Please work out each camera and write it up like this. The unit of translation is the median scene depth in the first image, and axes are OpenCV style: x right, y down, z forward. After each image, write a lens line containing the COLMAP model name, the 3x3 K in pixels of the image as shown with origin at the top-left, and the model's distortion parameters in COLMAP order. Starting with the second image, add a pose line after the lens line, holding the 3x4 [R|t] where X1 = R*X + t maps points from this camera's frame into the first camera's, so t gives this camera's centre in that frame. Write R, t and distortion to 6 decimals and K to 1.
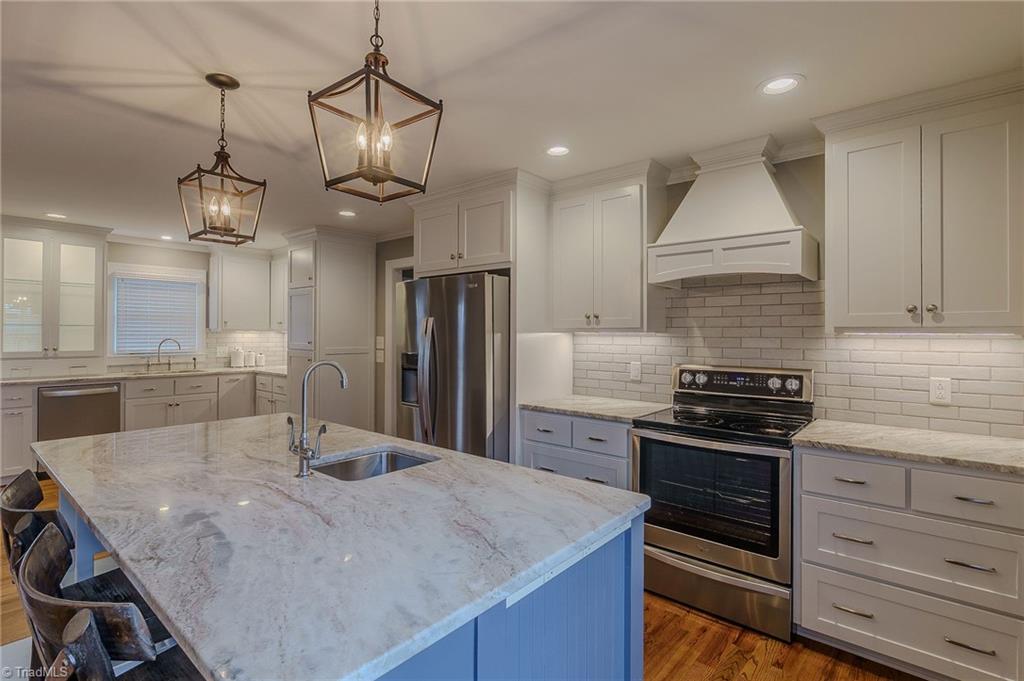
lens RADIAL K [[485.8, 0, 507.0], [0, 485.8, 332.6], [0, 0, 1]] dist [-0.001818, 0.000388]
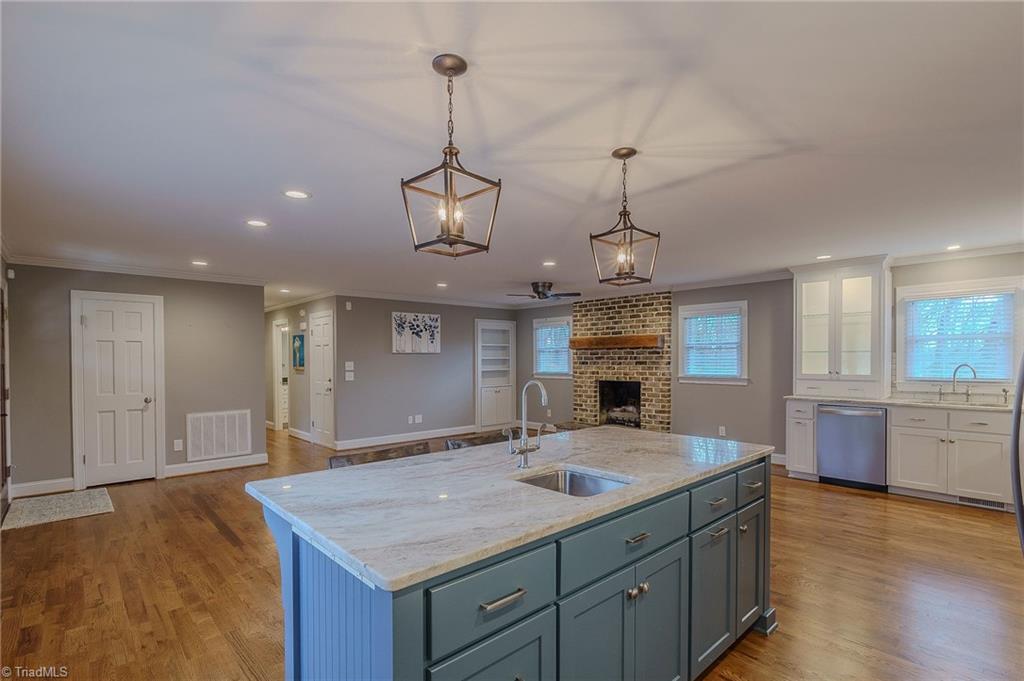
lens RADIAL K [[485.8, 0, 510.0], [0, 485.8, 364.3], [0, 0, 1]] dist [-0.001818, 0.000388]
pose [[-0.108231, 0.009059, -0.994085, 0.272217], [0.003339, 0.999956, 0.008749, 0.002047], [0.994120, -0.002372, -0.108256, 0.342354]]
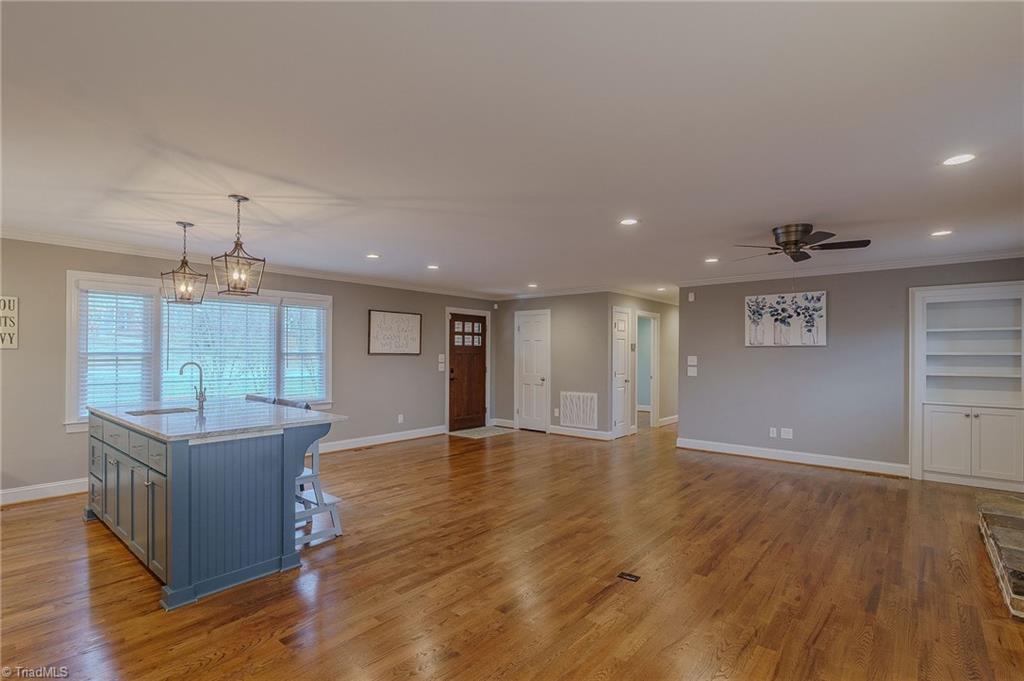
lens RADIAL K [[485.8, 0, 515.3], [0, 485.8, 346.3], [0, 0, 1]] dist [-0.001818, 0.000388]
pose [[-0.999370, -0.004178, -0.035251, -0.586898], [-0.003945, 0.999970, -0.006684, -0.010591], [0.035277, -0.006540, -0.999356, 1.067612]]
